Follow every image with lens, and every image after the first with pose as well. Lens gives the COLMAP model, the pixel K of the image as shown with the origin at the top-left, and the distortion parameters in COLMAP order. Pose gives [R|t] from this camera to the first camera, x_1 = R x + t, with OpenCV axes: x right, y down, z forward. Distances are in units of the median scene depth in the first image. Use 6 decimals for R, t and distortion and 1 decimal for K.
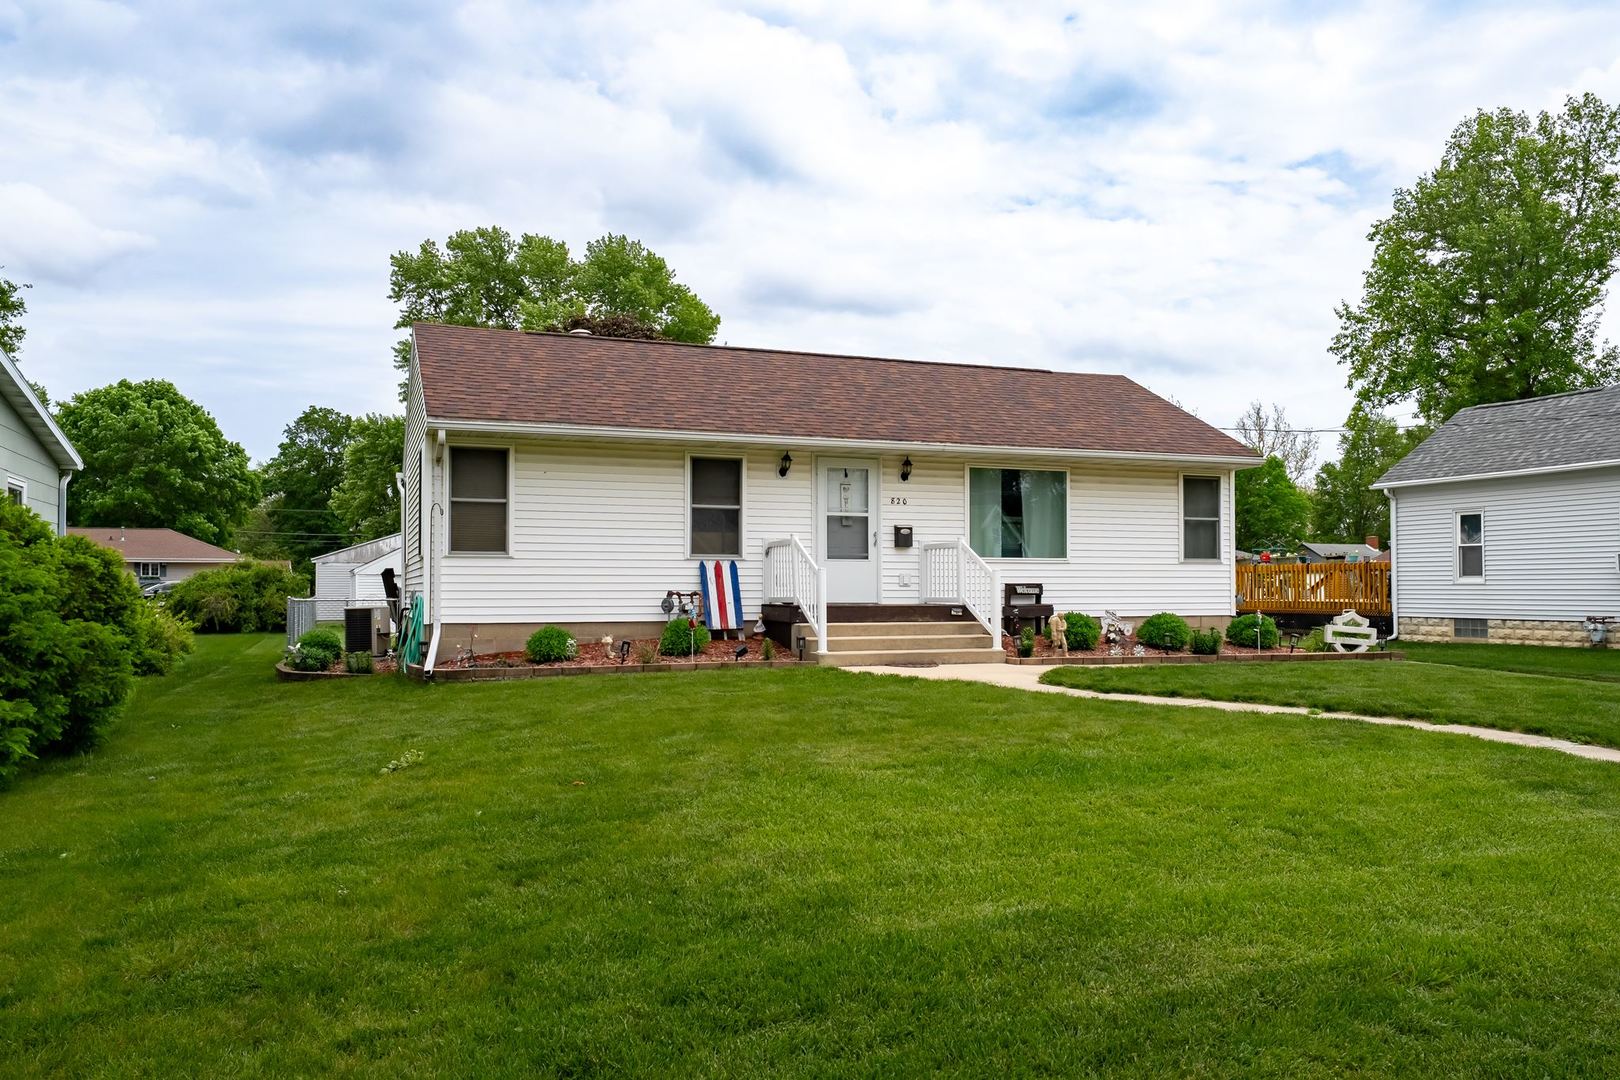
lens RADIAL K [[1201.0, 0, 829.6], [0, 1201.0, 548.7], [0, 0, 1]] dist [-0.002810, -0.001332]
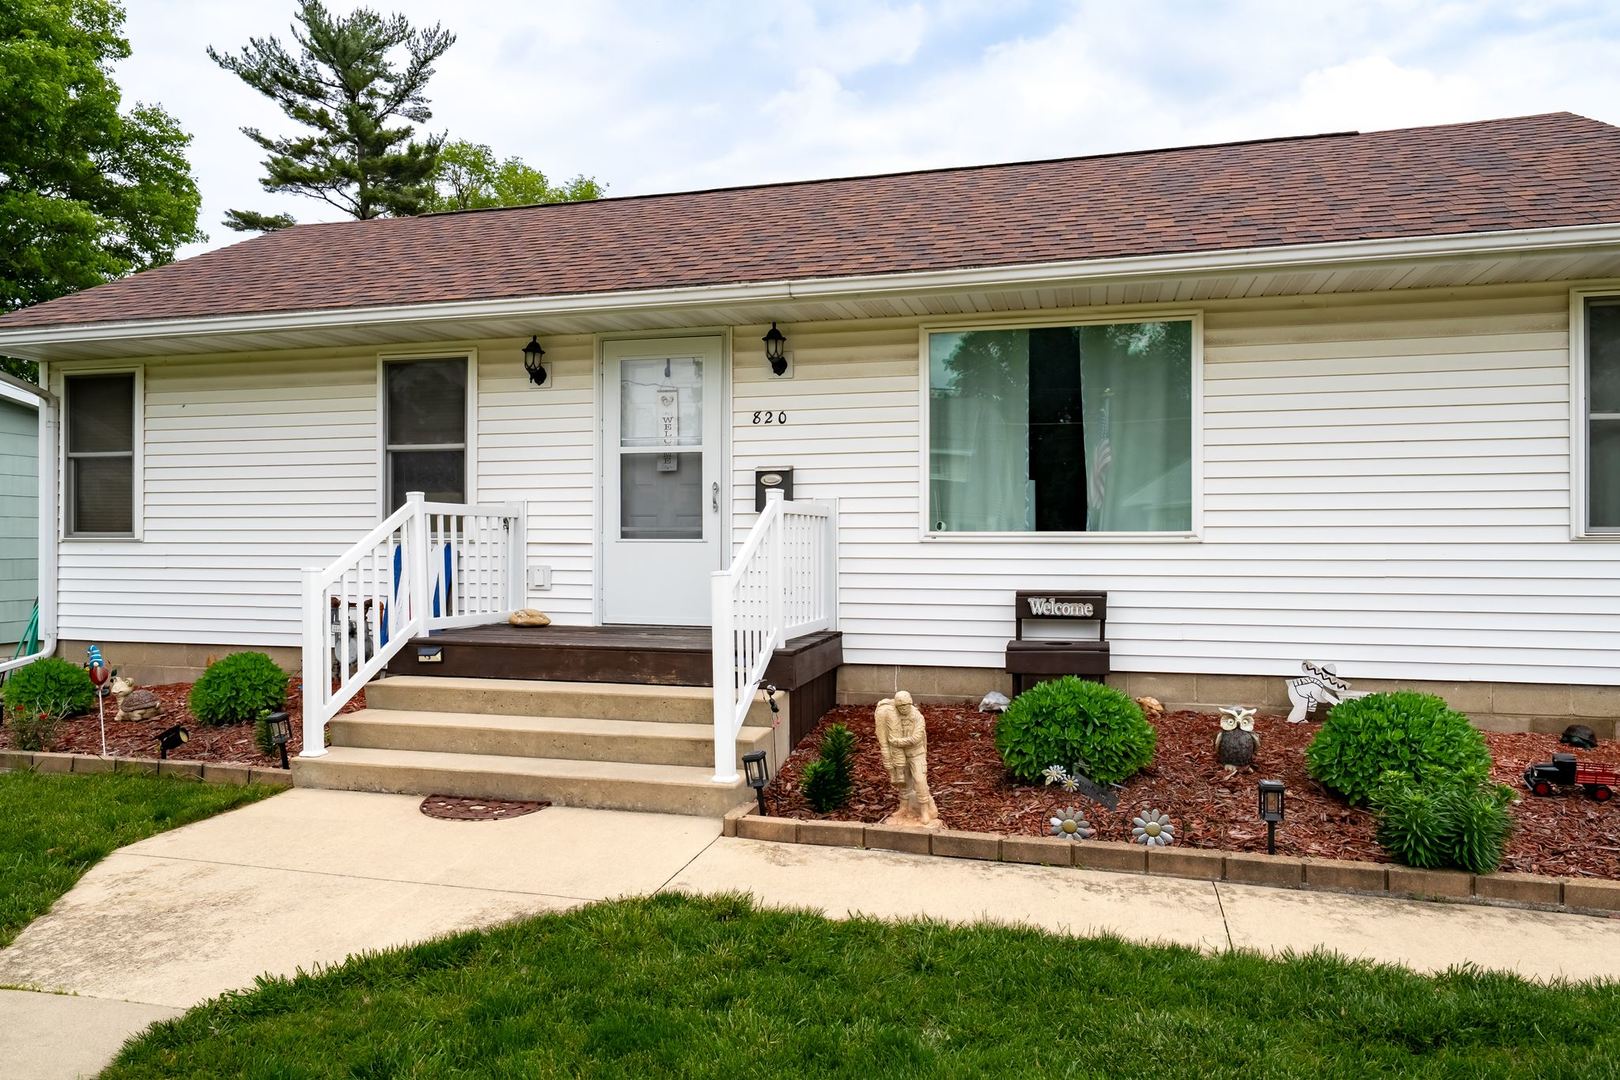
lens RADIAL K [[1065.1, 0, 810.0], [0, 1065.1, 540.0], [0, 0, 1]] dist [-0.000145, -0.003585]
pose [[0.809102, 0.000131, -0.587668, 0.317712], [0.019928, 0.999419, 0.027660, -0.001721], [0.587330, -0.034091, 0.808629, 0.649279]]
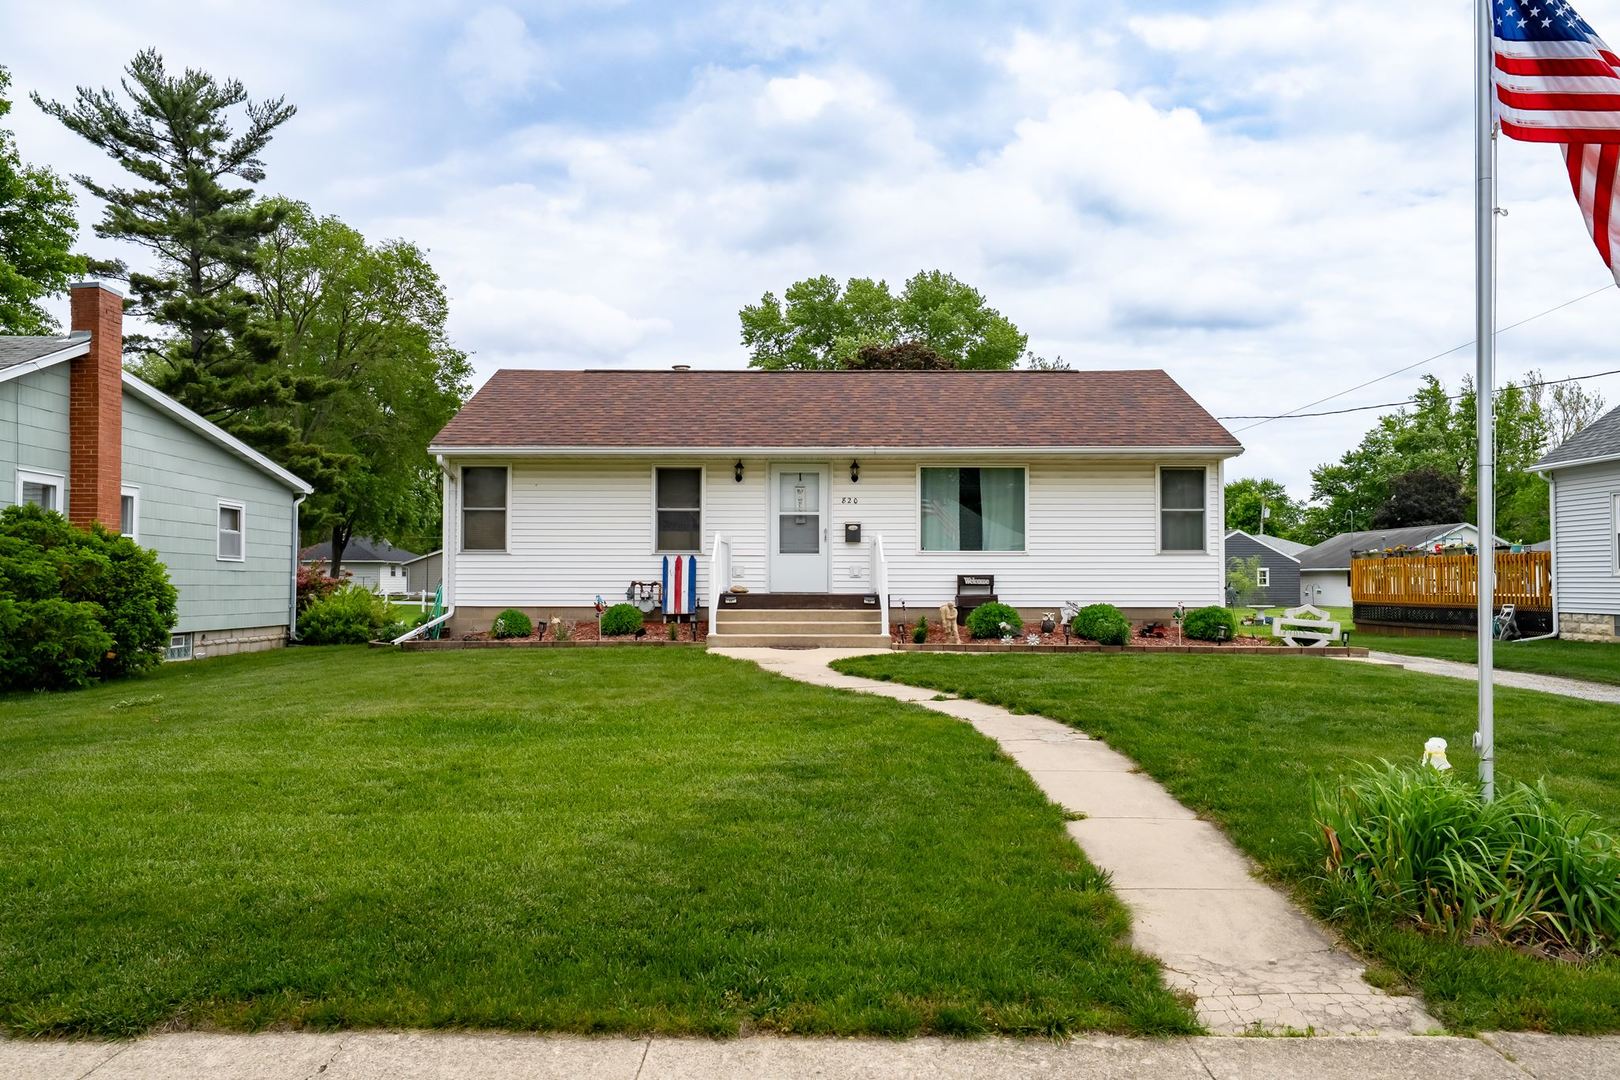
lens RADIAL K [[1063.4, 0, 803.8], [0, 1063.4, 565.7], [0, 0, 1]] dist [-0.002020, -0.001471]
pose [[0.930570, -0.004152, -0.366091, 0.370007], [0.010379, 0.999833, 0.015042, 0.005040], [0.365968, -0.017798, 0.930457, 0.071011]]
